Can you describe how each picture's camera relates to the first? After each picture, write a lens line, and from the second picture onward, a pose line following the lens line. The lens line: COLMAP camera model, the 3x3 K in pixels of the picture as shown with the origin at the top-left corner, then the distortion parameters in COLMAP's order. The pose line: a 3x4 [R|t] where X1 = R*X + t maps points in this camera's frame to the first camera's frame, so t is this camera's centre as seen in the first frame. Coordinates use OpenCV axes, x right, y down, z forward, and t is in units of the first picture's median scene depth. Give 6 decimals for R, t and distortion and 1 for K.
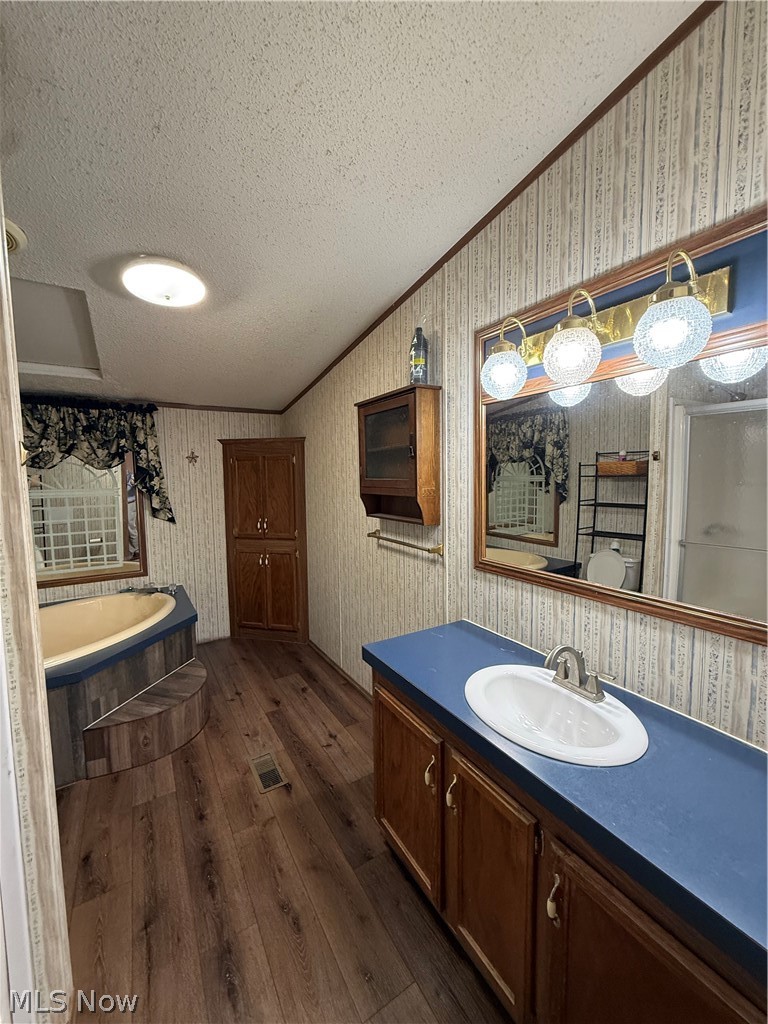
lens RADIAL K [[407.2, 0, 386.3], [0, 407.2, 510.3], [0, 0, 1]] dist [-0.002881, 0.000659]
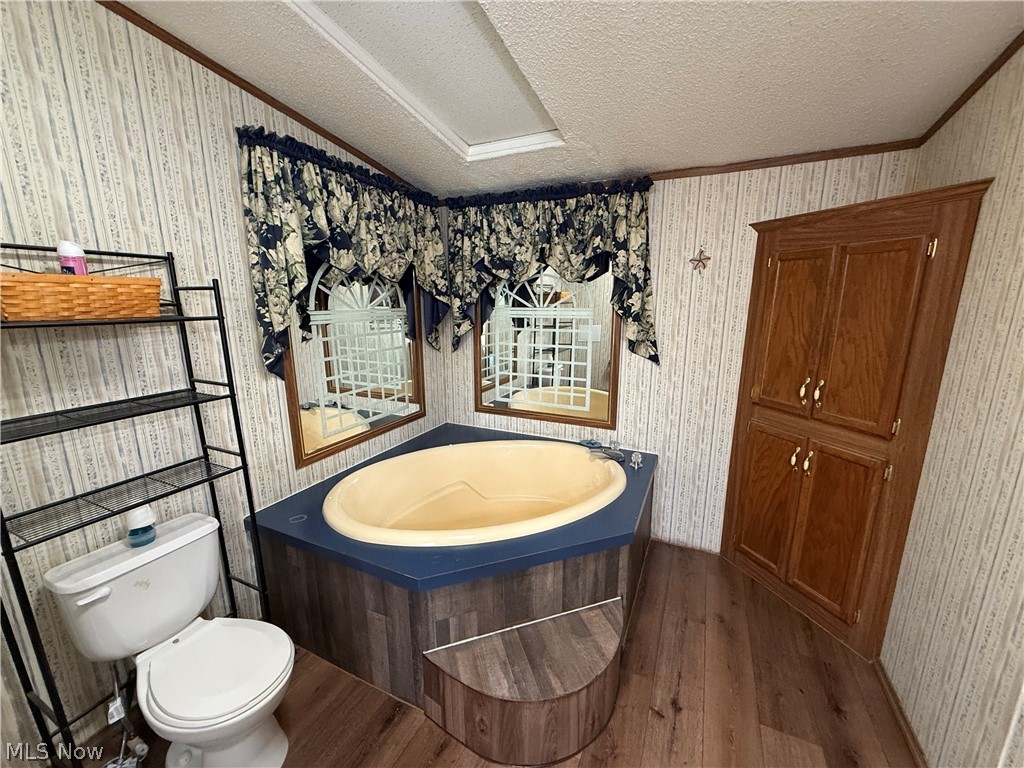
lens RADIAL K [[407.2, 0, 509.6], [0, 407.2, 384.4], [0, 0, 1]] dist [-0.002881, 0.000659]
pose [[0.530478, 0.183718, -0.827551, -0.102457], [-0.075401, 0.982589, 0.169804, -0.032746], [0.844339, -0.027679, 0.535094, 0.477655]]
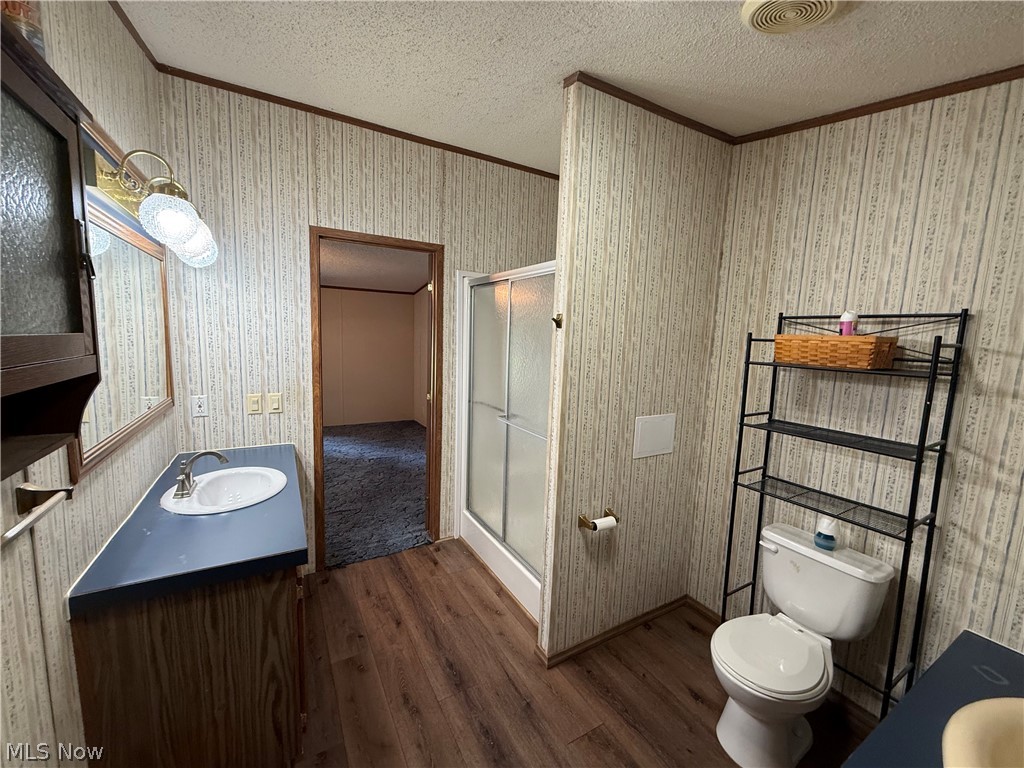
lens RADIAL K [[407.2, 0, 508.9], [0, 407.2, 387.4], [0, 0, 1]] dist [-0.002881, 0.000659]
pose [[-0.999096, -0.024817, 0.034503, -0.351150], [-0.016876, 0.976721, 0.213848, -0.109768], [-0.039007, 0.213072, -0.976257, 1.190751]]
